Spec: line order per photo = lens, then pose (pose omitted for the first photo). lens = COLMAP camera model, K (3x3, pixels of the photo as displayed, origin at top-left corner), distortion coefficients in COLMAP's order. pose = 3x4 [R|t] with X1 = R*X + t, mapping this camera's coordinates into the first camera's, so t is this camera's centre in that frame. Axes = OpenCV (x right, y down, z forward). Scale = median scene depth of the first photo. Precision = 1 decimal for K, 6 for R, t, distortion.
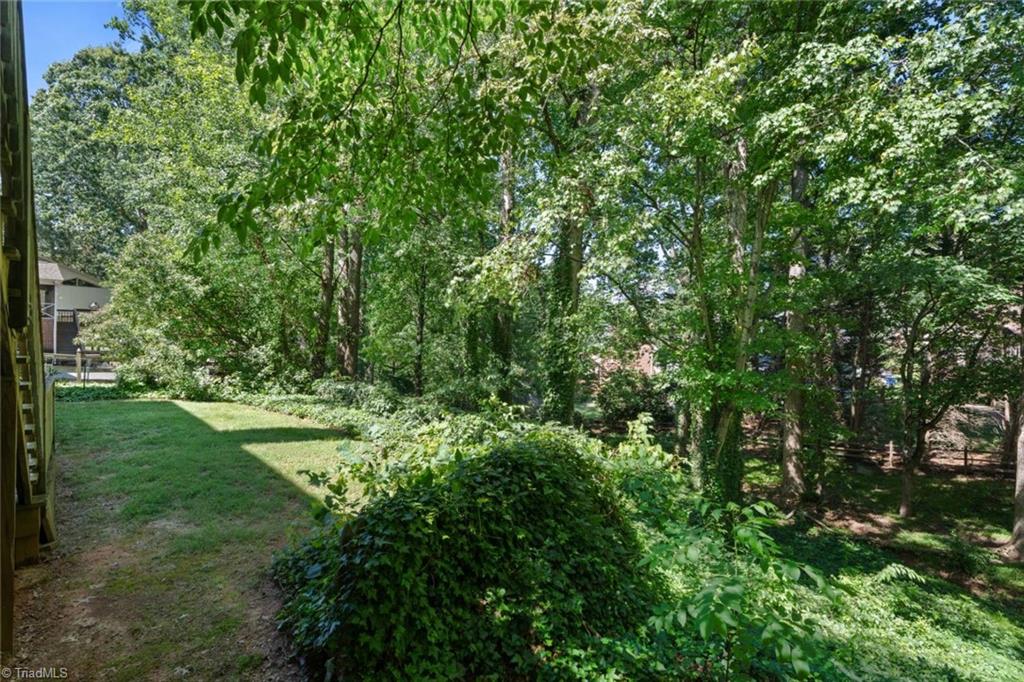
lens RADIAL K [[454.0, 0, 510.6], [0, 454.0, 339.2], [0, 0, 1]] dist [0.000128, -0.000238]
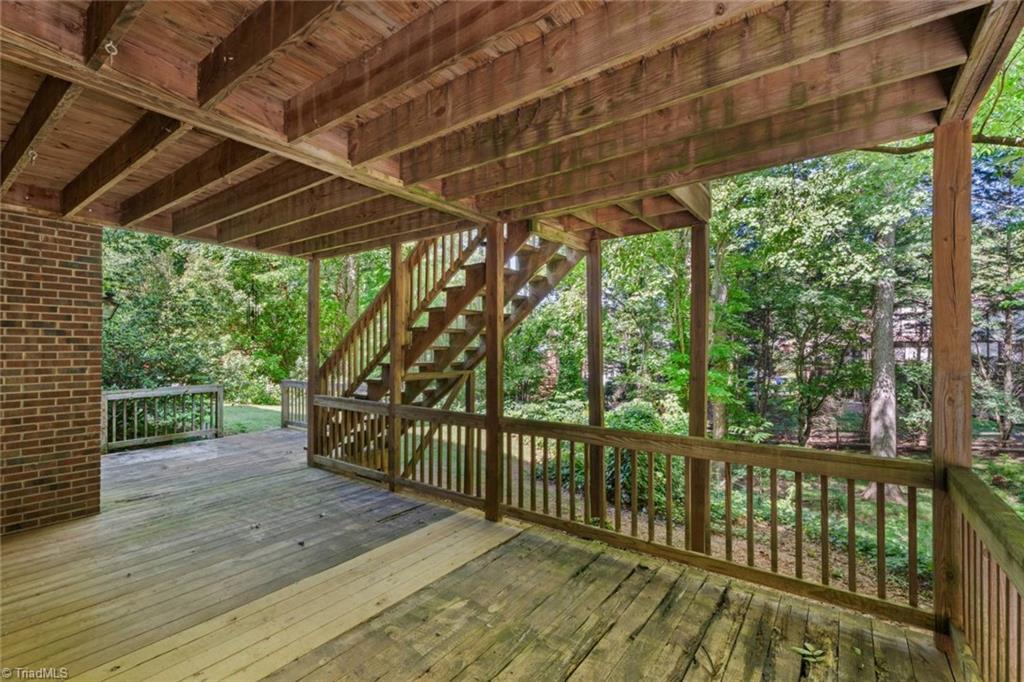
lens RADIAL K [[454.0, 0, 513.2], [0, 454.0, 344.3], [0, 0, 1]] dist [0.000128, -0.000238]
pose [[0.986751, 0.007432, 0.162074, -0.560782], [-0.007233, 0.999972, -0.001819, 0.023866], [-0.162083, 0.000623, 0.986777, -0.584141]]
